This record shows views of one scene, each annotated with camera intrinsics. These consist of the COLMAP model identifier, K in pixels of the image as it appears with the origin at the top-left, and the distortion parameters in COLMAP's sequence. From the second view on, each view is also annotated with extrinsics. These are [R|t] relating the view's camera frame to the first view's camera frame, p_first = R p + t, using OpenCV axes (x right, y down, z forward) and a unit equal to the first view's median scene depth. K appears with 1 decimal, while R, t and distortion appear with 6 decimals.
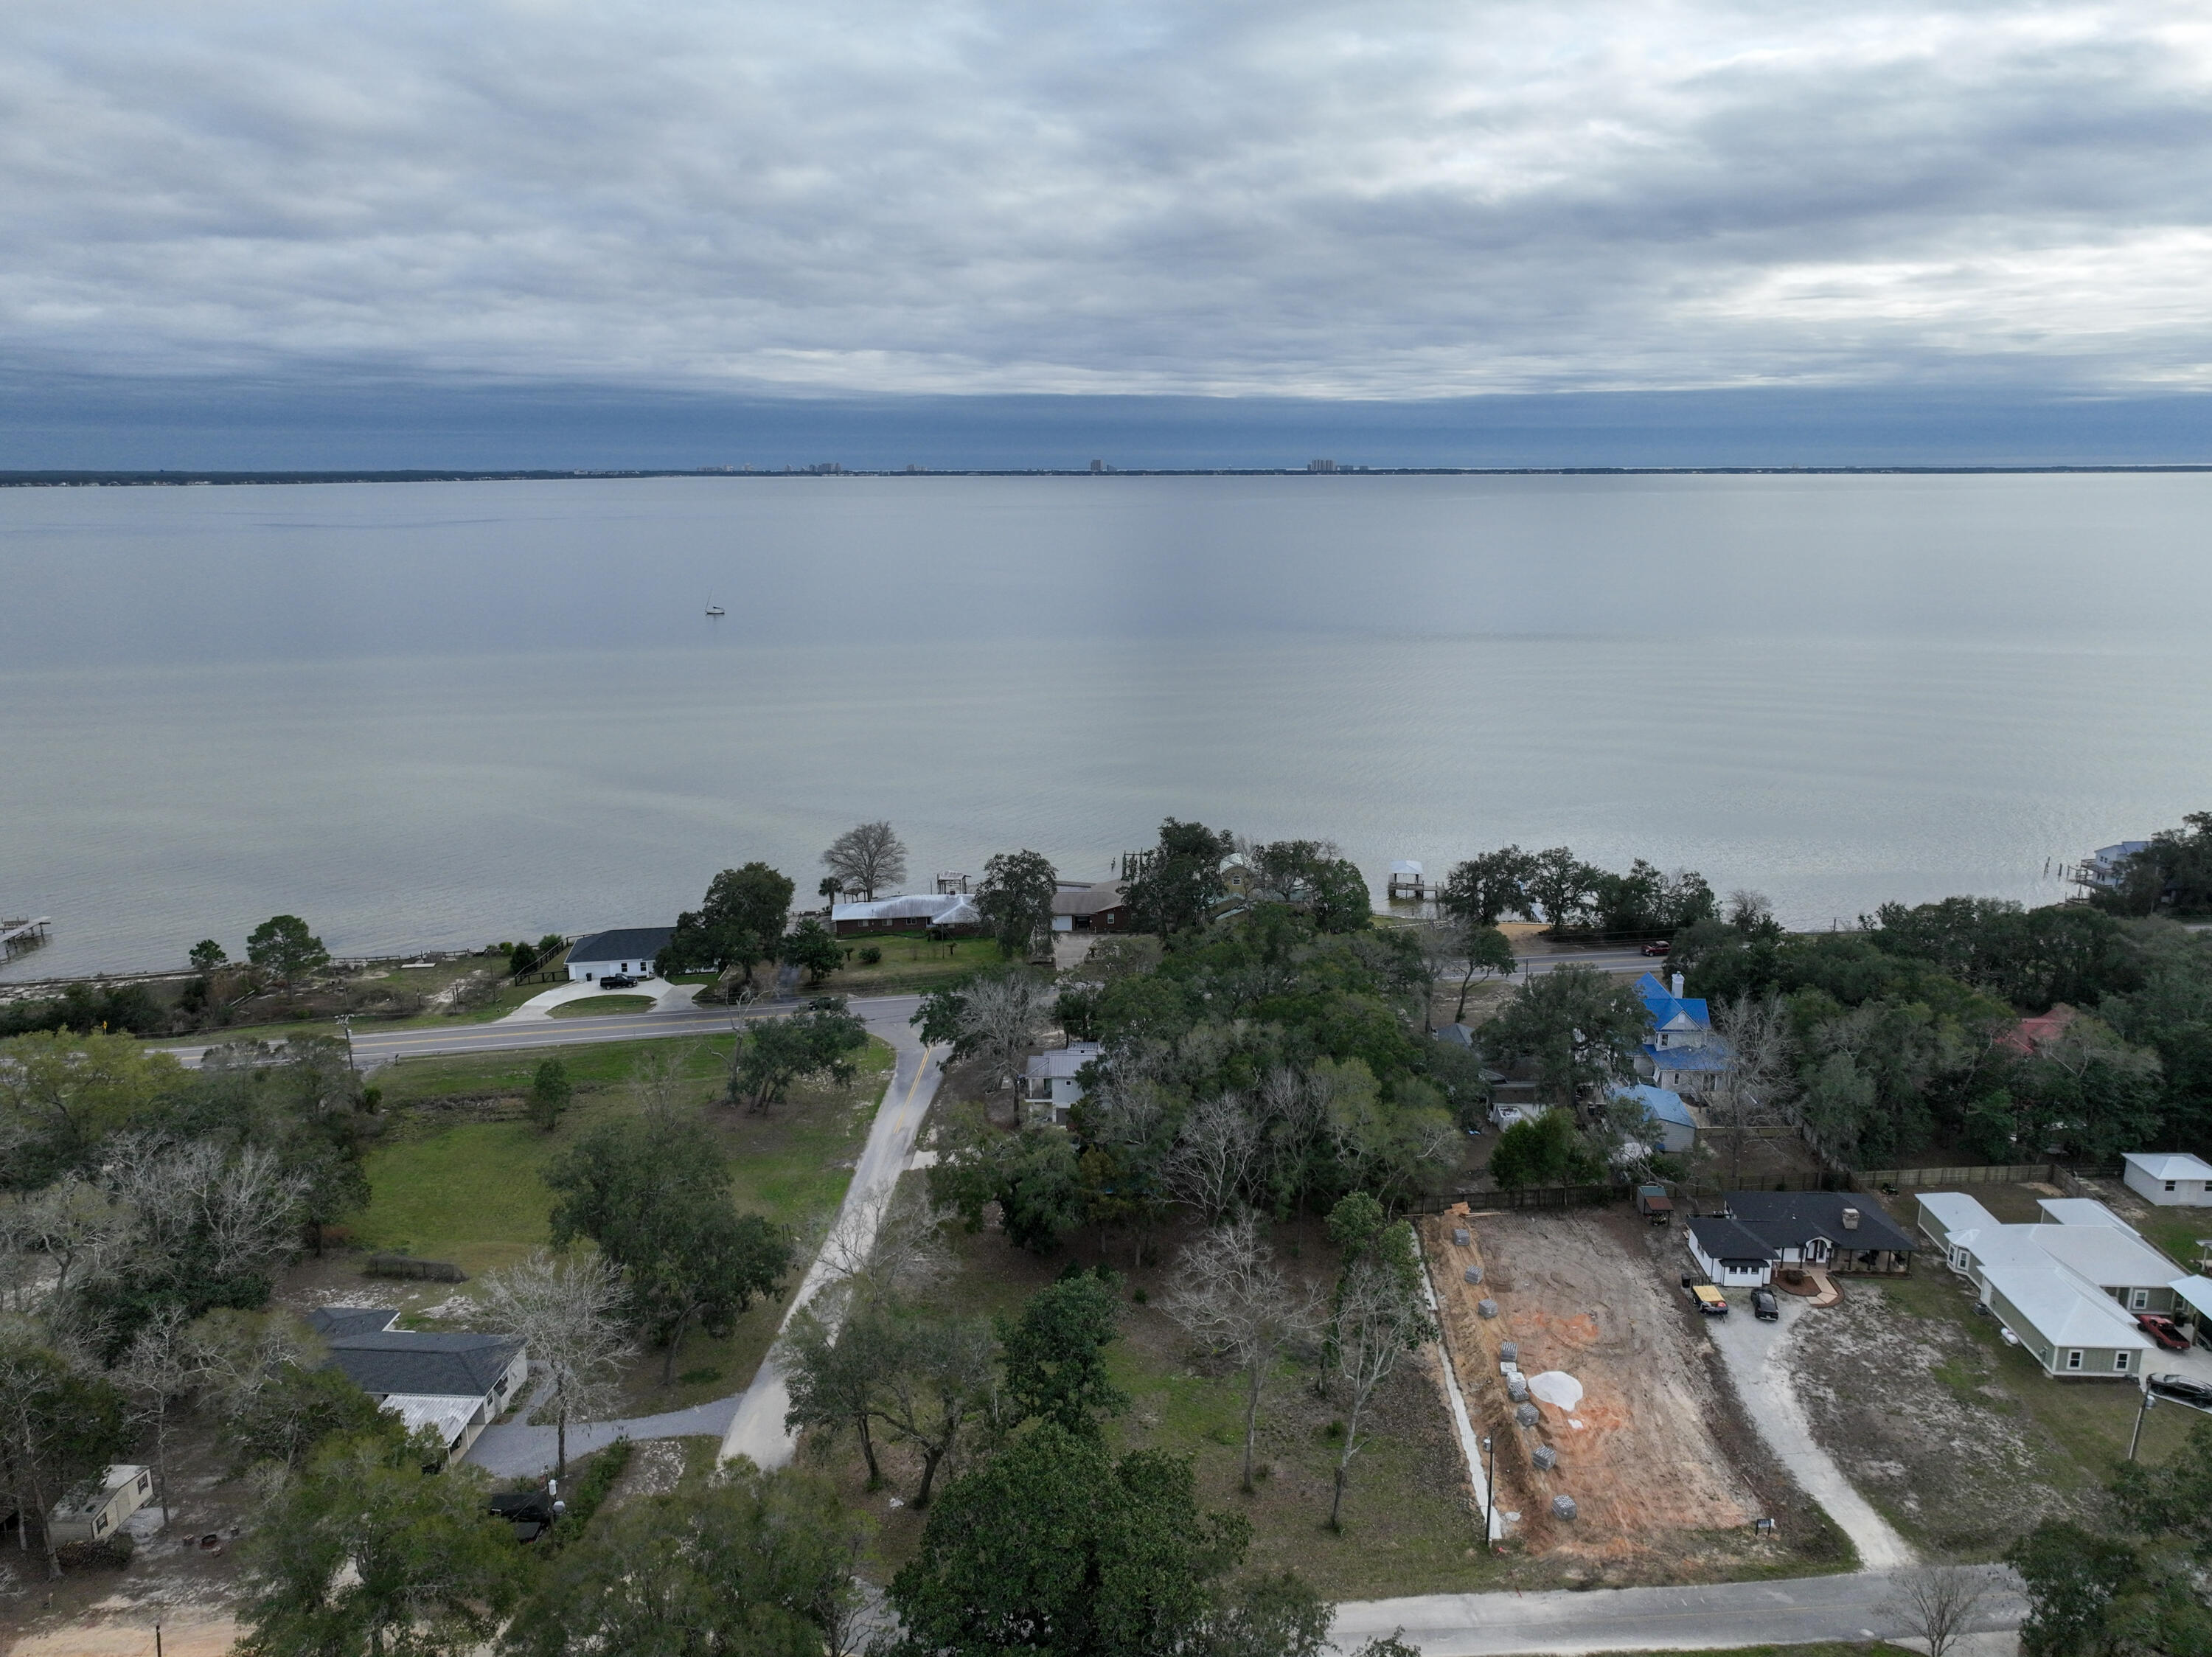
lens RADIAL K [[1555.6, 0, 1105.2], [0, 1555.6, 827.5], [0, 0, 1]] dist [-0.004320, 0.019685]
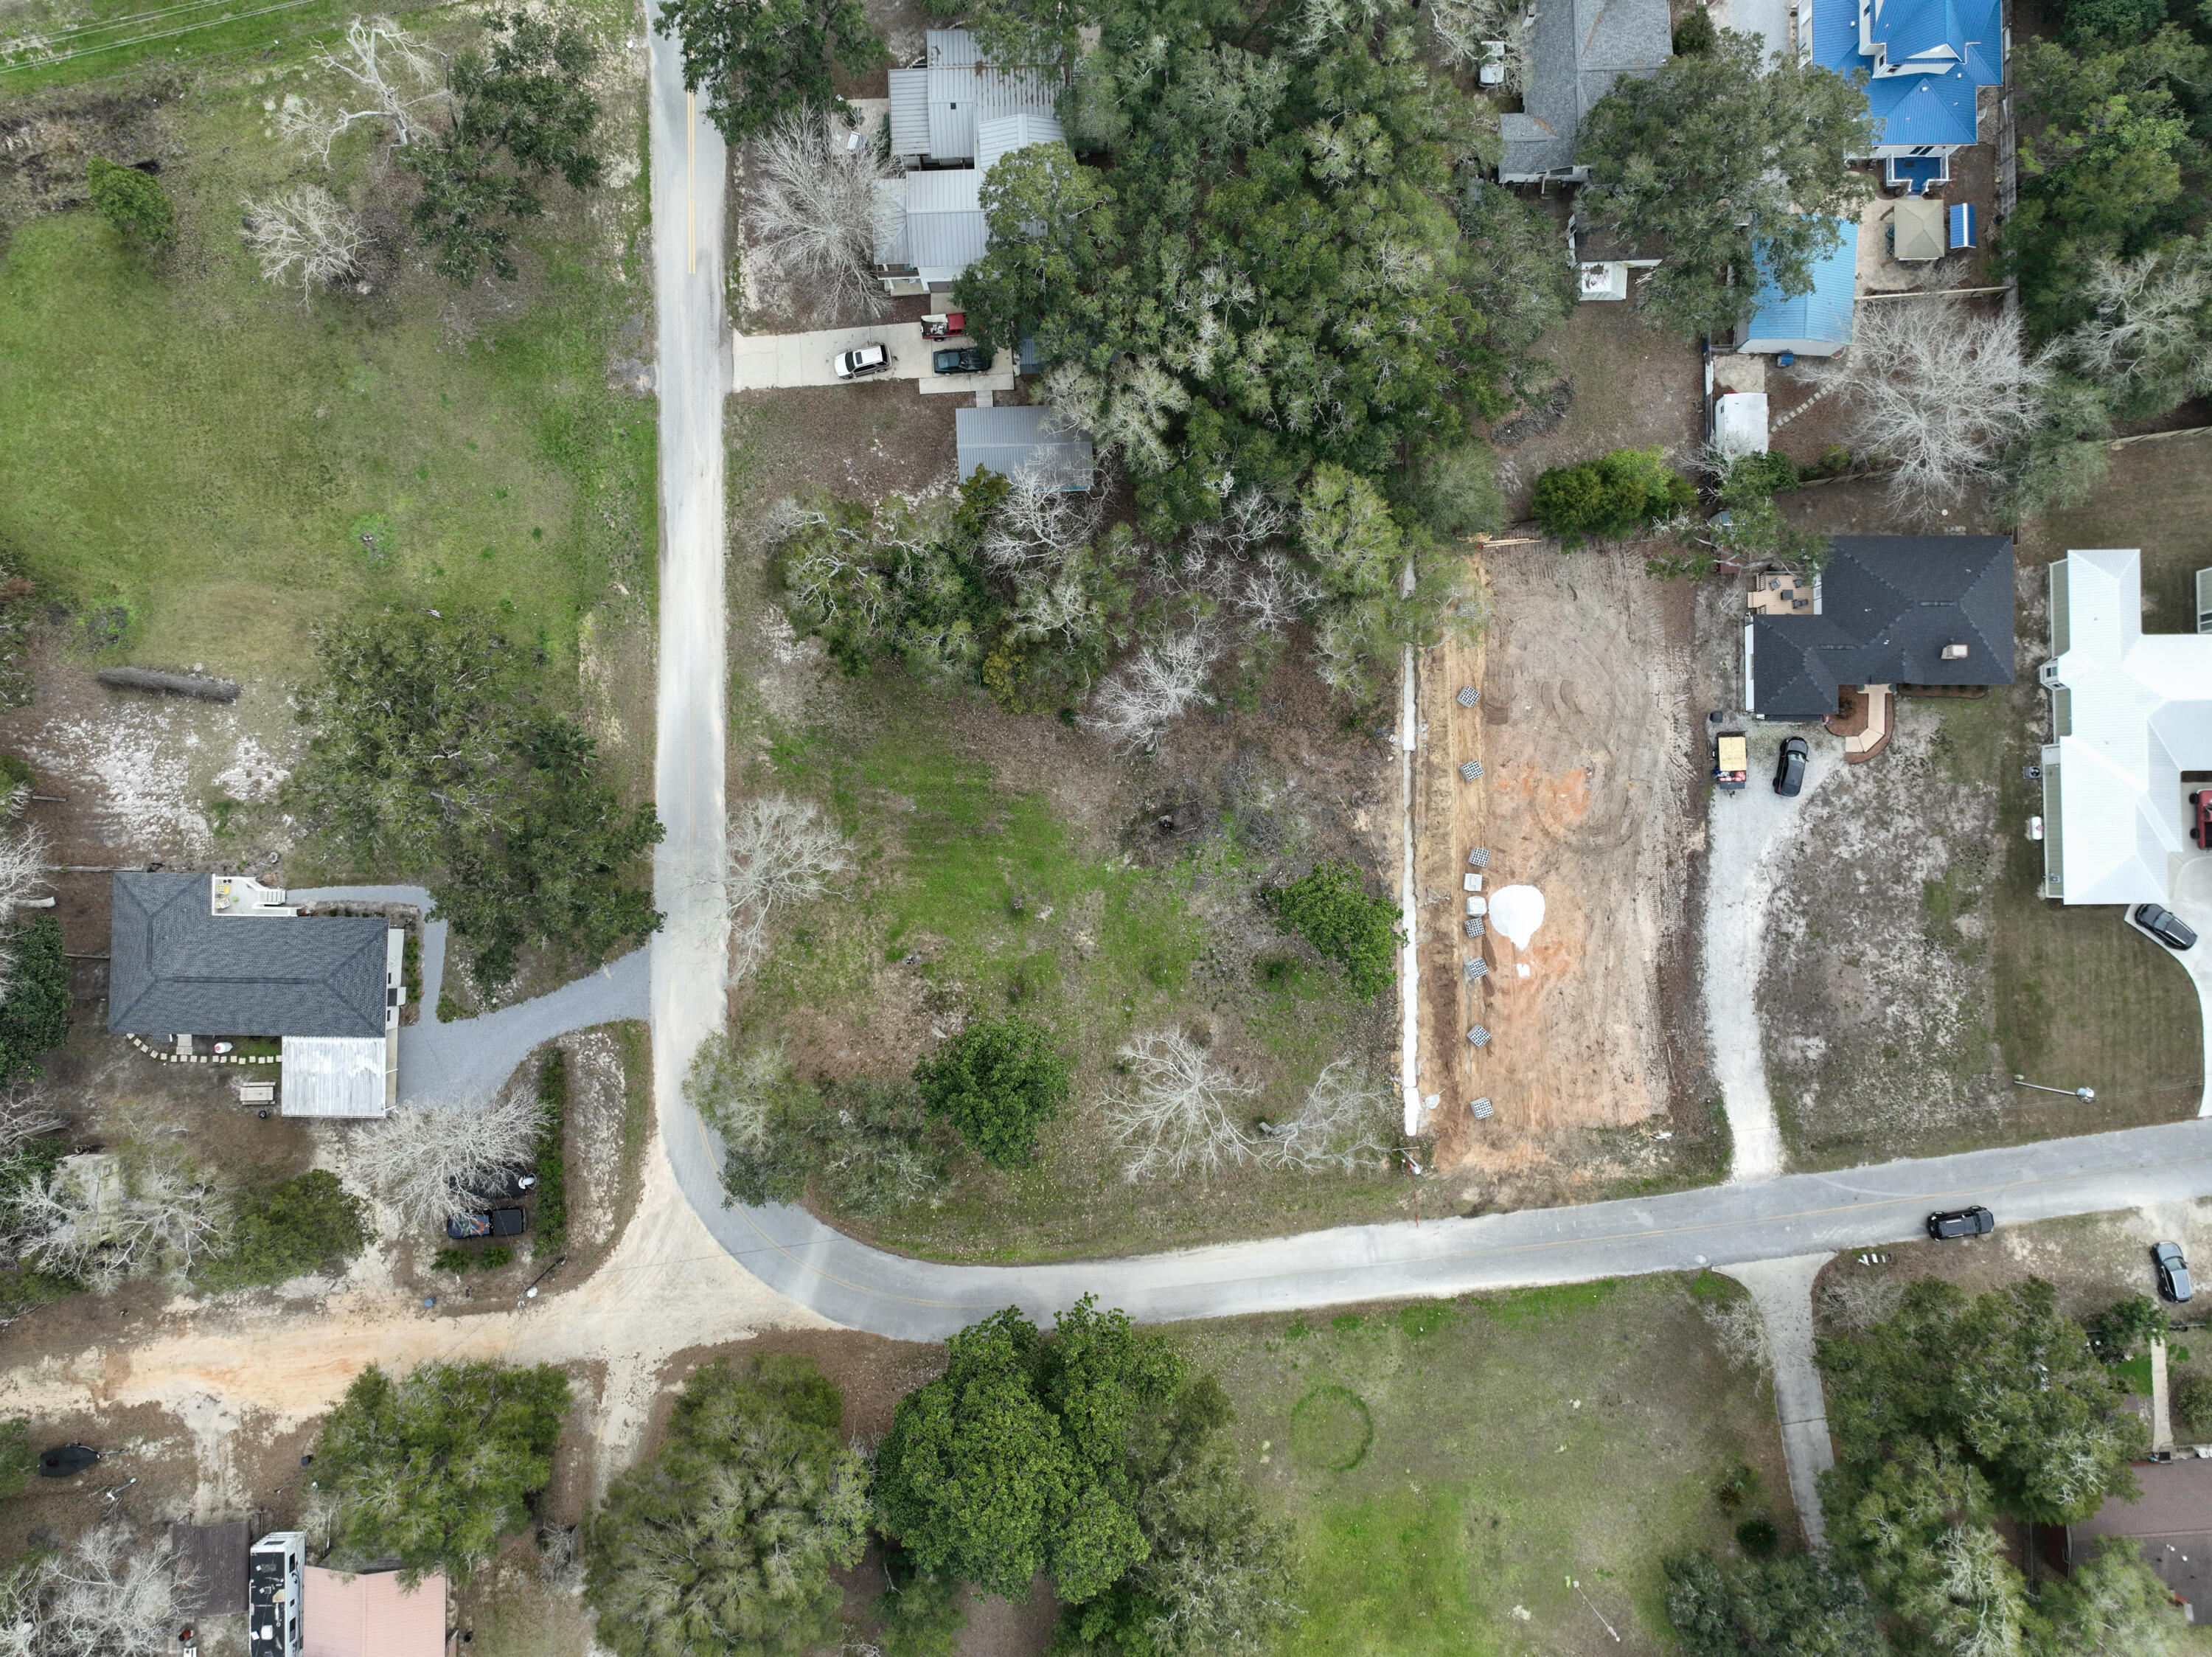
lens RADIAL K [[1555.6, 0, 1104.8], [0, 1555.6, 820.6], [0, 0, 1]] dist [-0.004320, 0.019685]
pose [[0.998445, -0.054592, 0.011278, 0.031041], [0.003086, 0.256137, 0.966636, -0.507360], [-0.055660, -0.965098, 0.255907, 0.748827]]
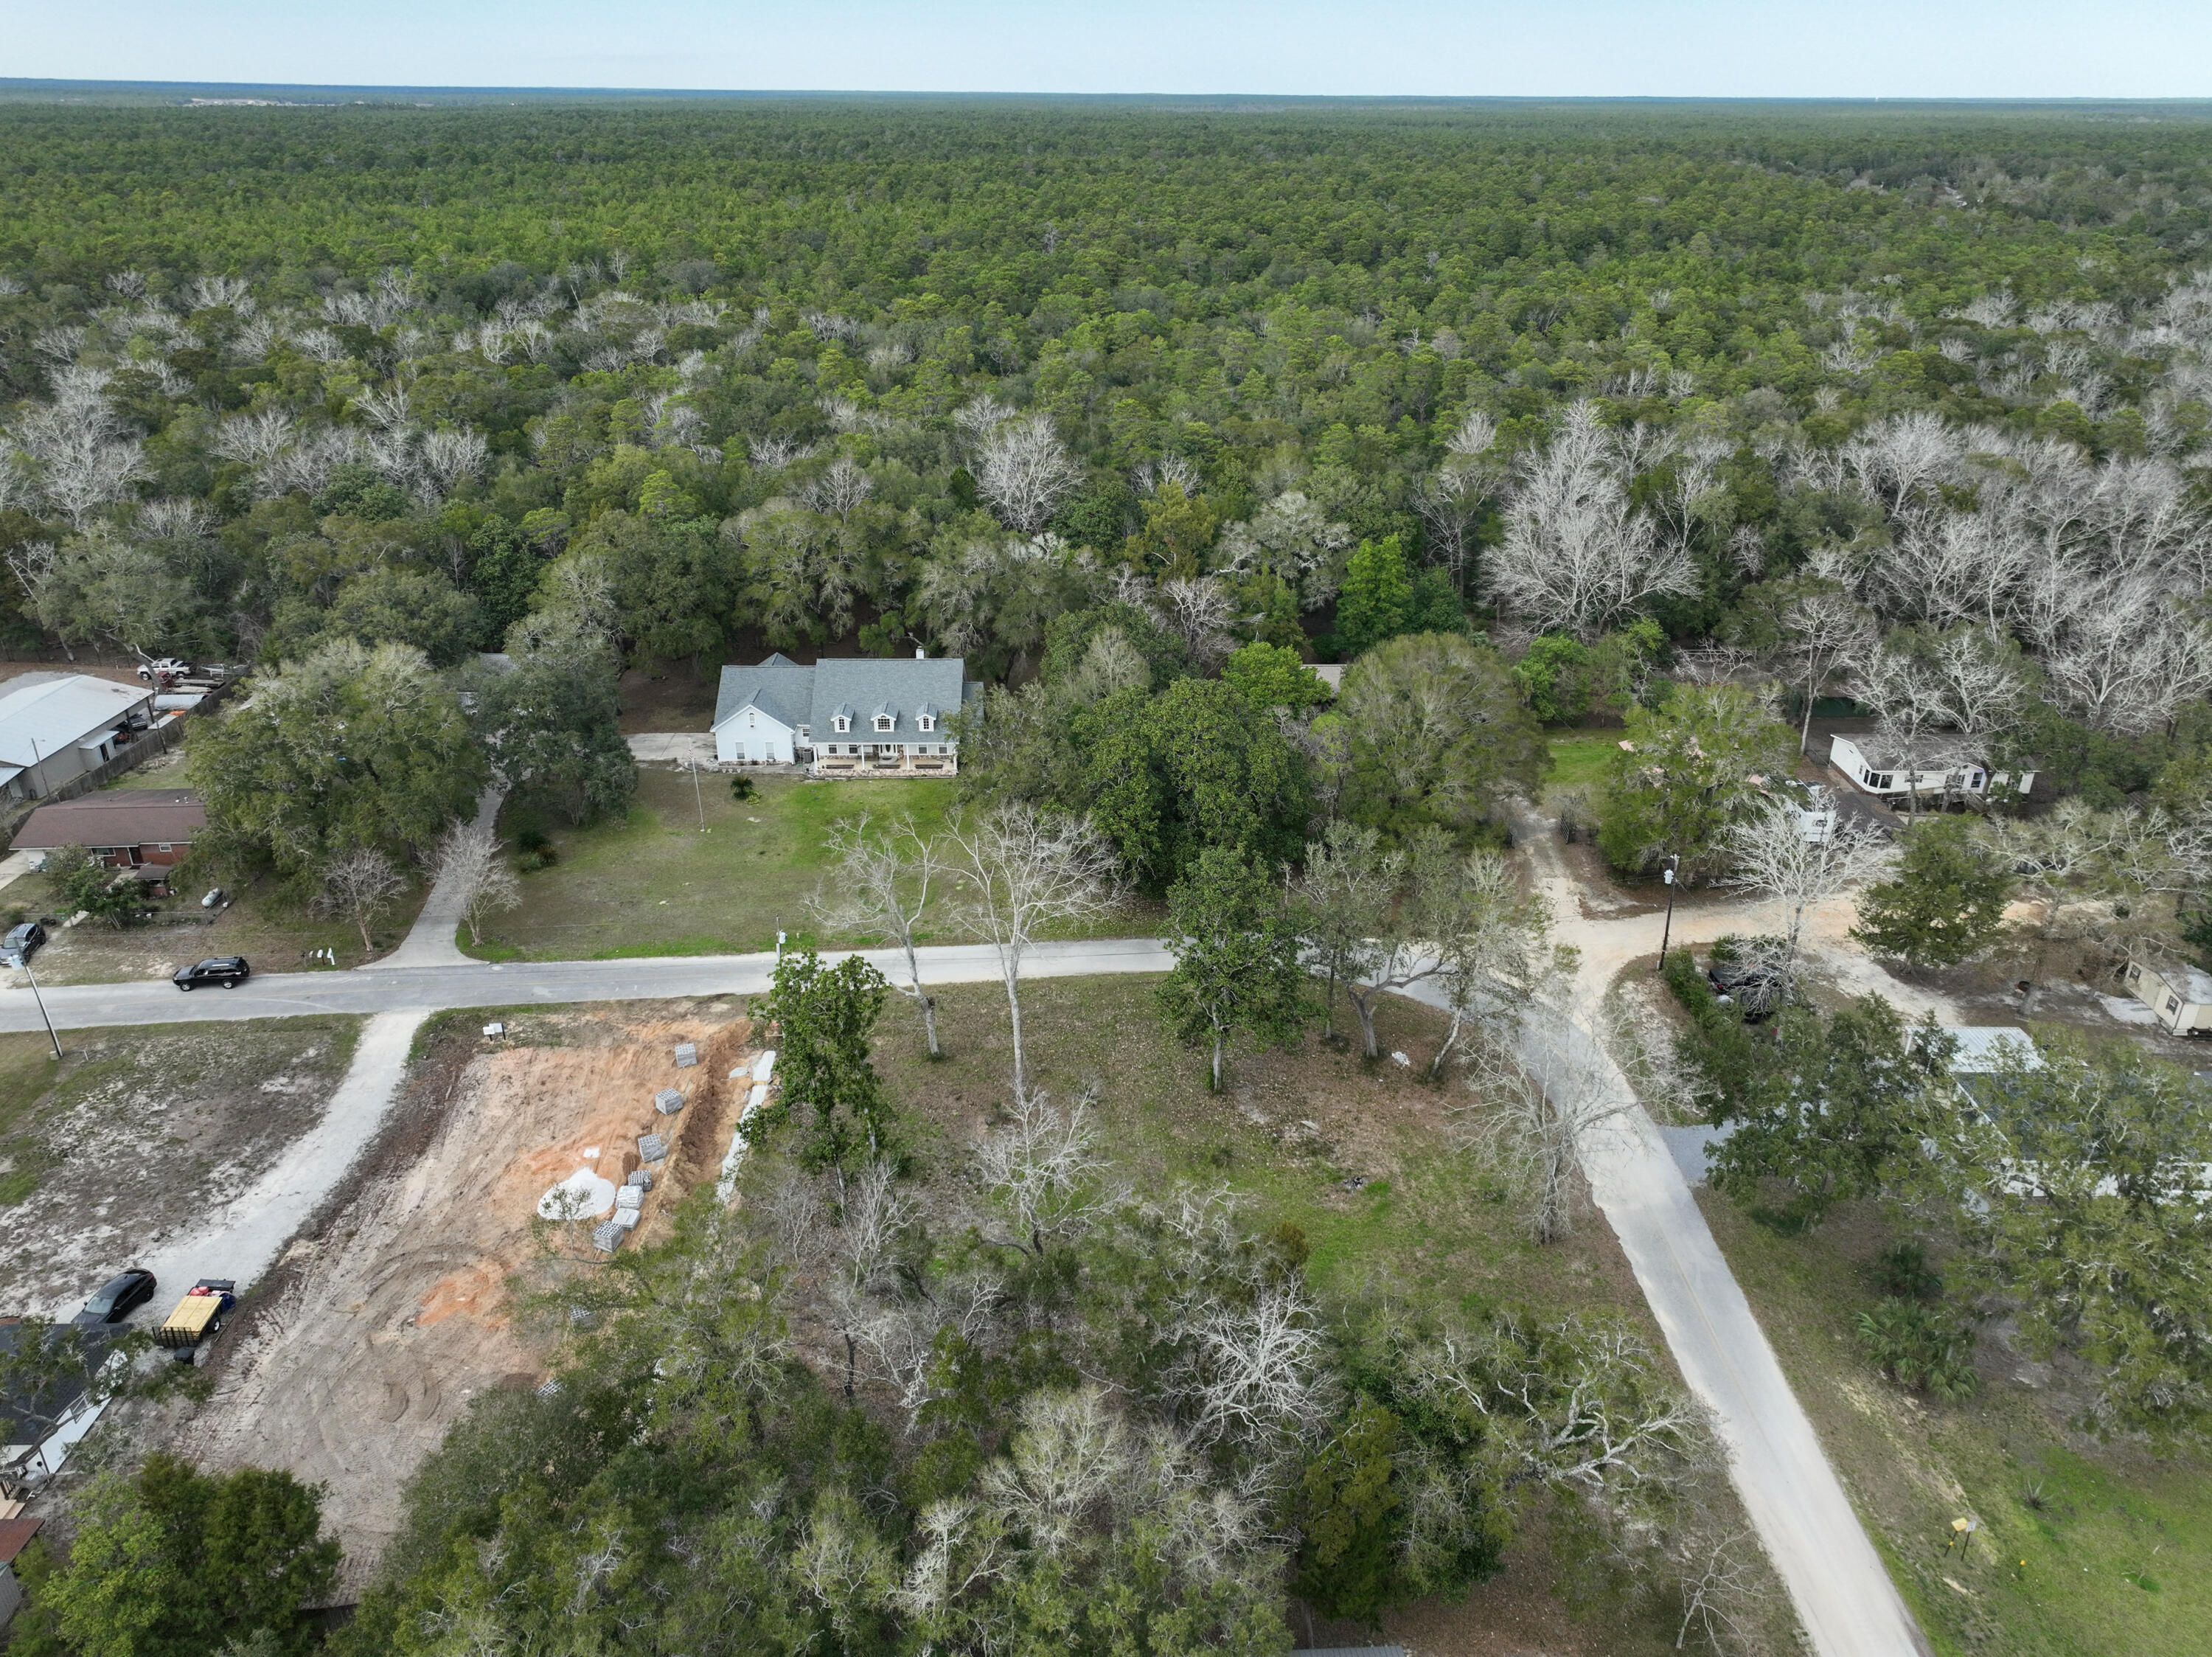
lens RADIAL K [[1555.6, 0, 1102.8], [0, 1555.6, 826.3], [0, 0, 1]] dist [-0.004320, 0.019685]
pose [[-0.997970, 0.023710, -0.059109, 0.078141], [-0.018163, 0.783610, 0.620987, -0.203896], [0.061042, 0.620800, -0.781589, 1.331544]]
